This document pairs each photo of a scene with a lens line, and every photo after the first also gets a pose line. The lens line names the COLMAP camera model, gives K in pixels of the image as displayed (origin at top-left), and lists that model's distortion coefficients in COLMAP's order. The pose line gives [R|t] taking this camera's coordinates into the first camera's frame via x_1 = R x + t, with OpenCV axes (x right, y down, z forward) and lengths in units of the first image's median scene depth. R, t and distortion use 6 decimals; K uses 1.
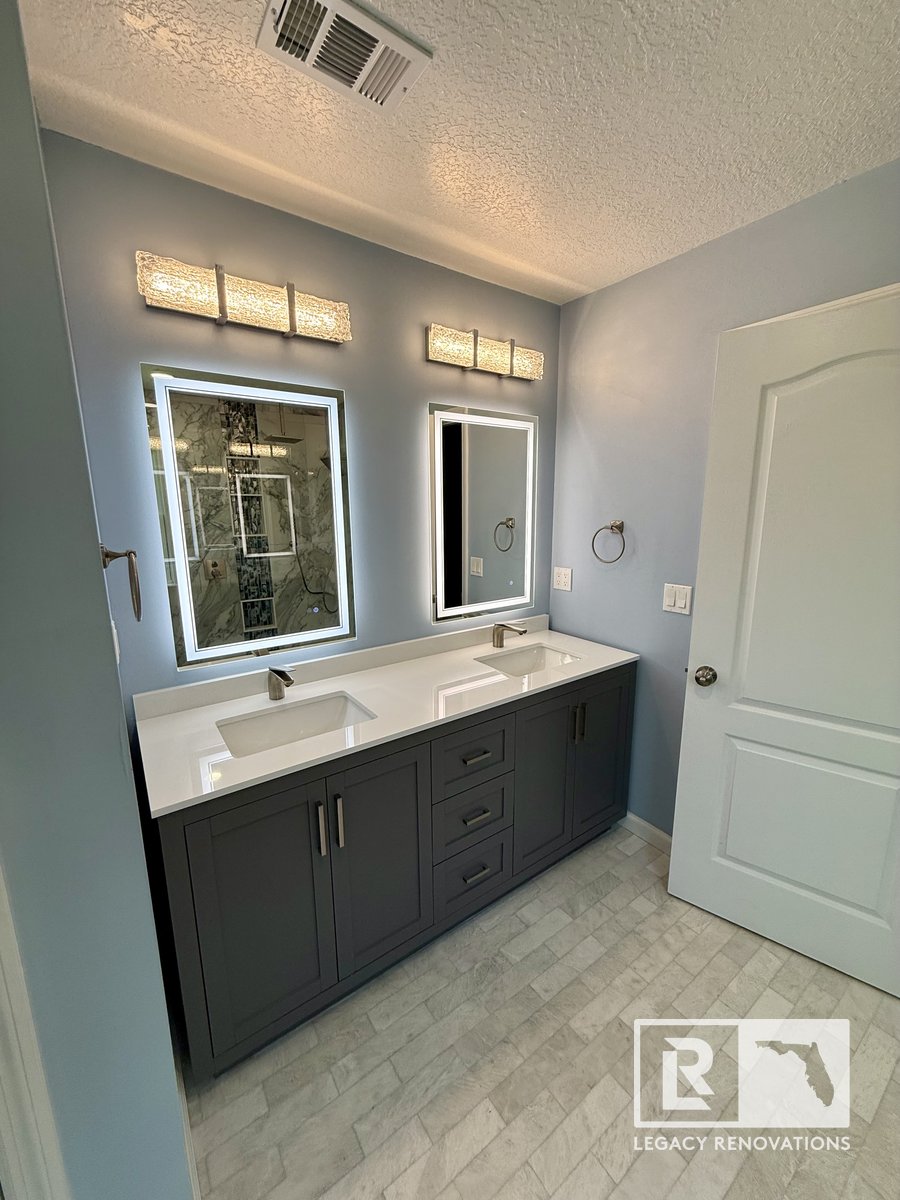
lens RADIAL K [[477.9, 0, 452.9], [0, 477.9, 596.4], [0, 0, 1]] dist [-0.001207, 0.000552]
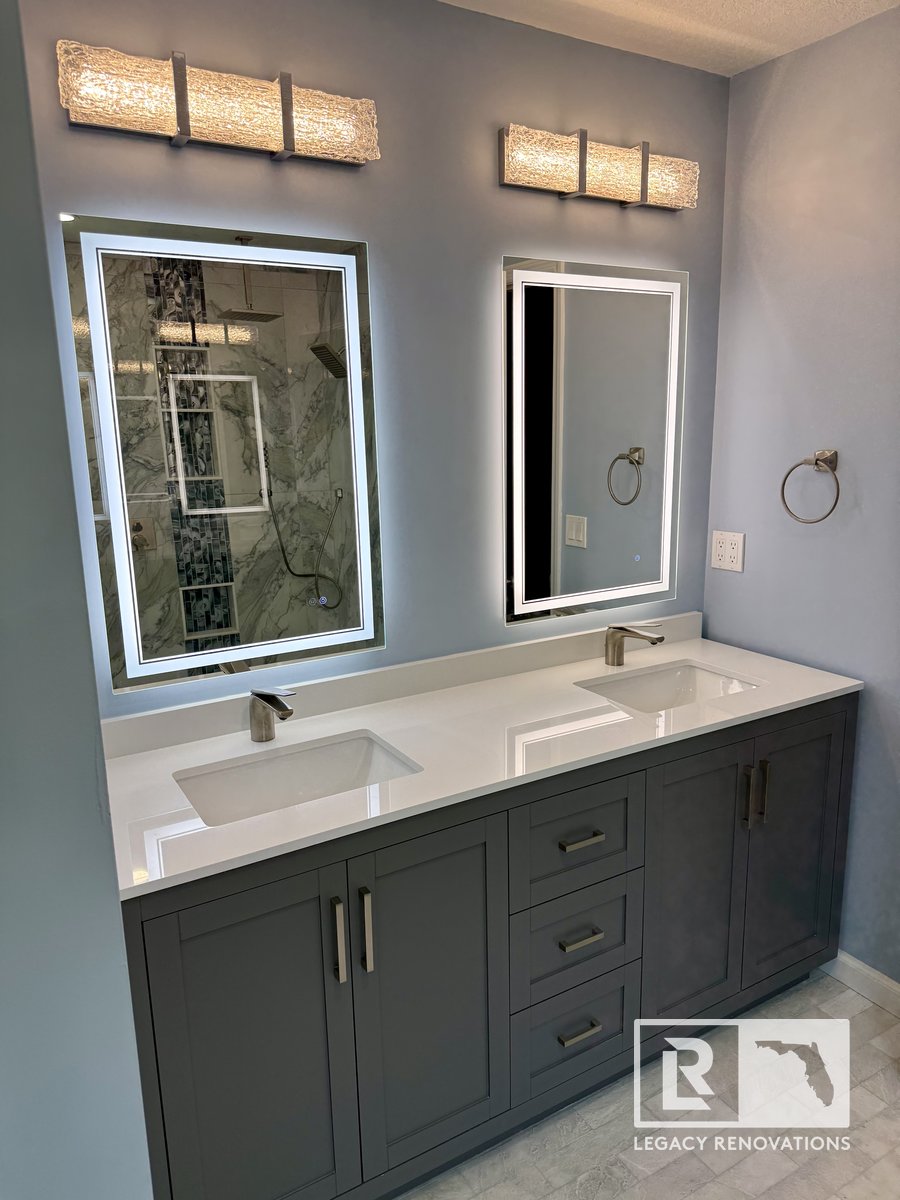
lens RADIAL K [[862.1, 0, 450.0], [0, 862.1, 600.0], [0, 0, 1]] dist [0.076907, -0.104403]
pose [[0.996645, 0.005476, -0.081657, -0.026355], [-0.003994, 0.999825, 0.018300, 0.006309], [0.081743, -0.017912, 0.996492, -0.107711]]
